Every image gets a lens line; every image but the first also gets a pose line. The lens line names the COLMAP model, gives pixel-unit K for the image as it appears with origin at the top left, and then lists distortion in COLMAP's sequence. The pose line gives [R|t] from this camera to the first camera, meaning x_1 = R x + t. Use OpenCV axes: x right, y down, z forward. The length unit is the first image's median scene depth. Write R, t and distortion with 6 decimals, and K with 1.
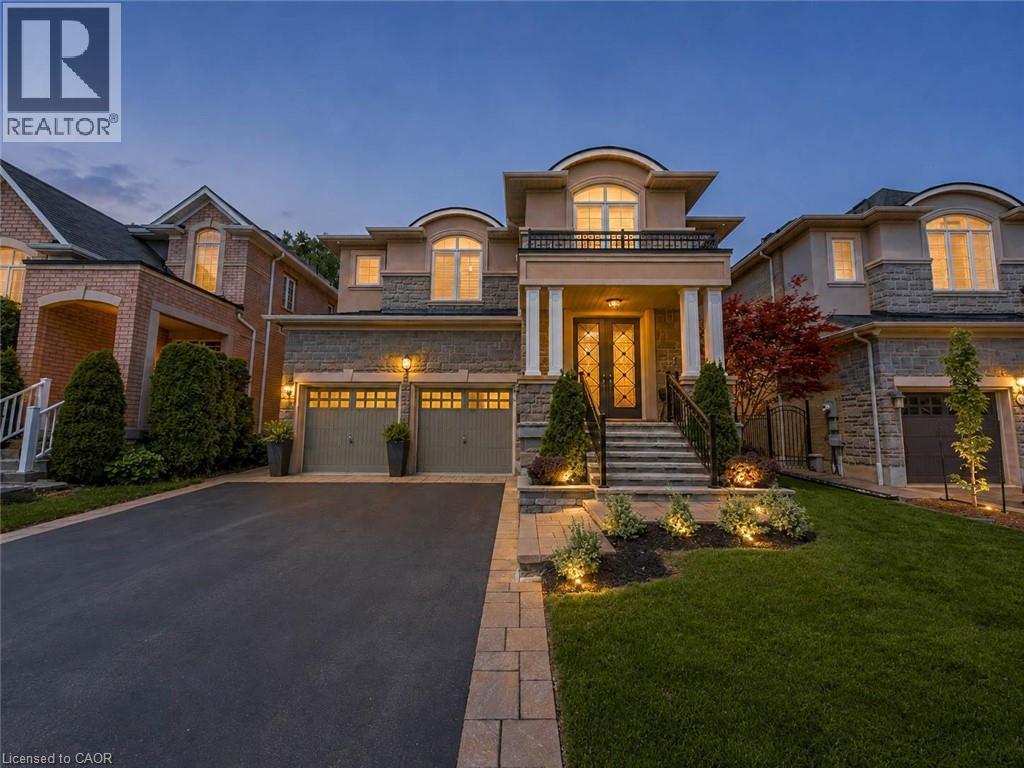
lens RADIAL K [[417.3, 0, 508.8], [0, 417.3, 384.5], [0, 0, 1]] dist [-0.002448, 0.000442]
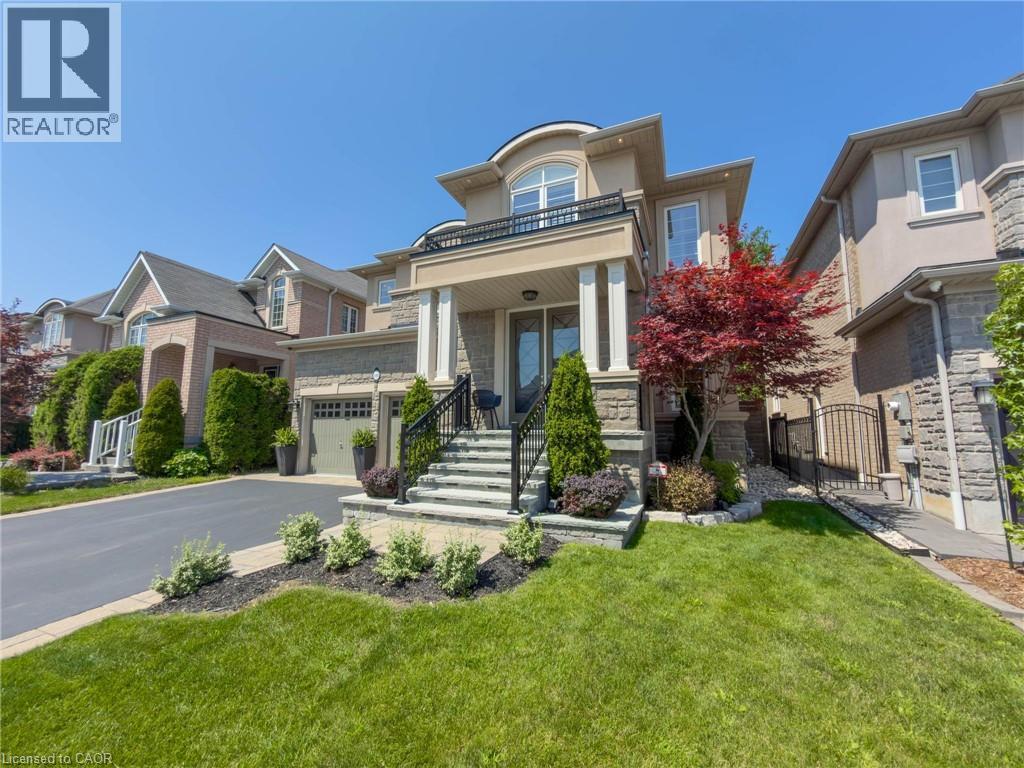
lens RADIAL K [[417.3, 0, 548.6], [0, 417.3, 375.6], [0, 0, 1]] dist [-0.002448, 0.000442]
pose [[0.919545, -0.053262, -0.389359, 0.600971], [0.043618, 0.998484, -0.033573, 0.006121], [0.390557, 0.013888, 0.920474, 0.181920]]
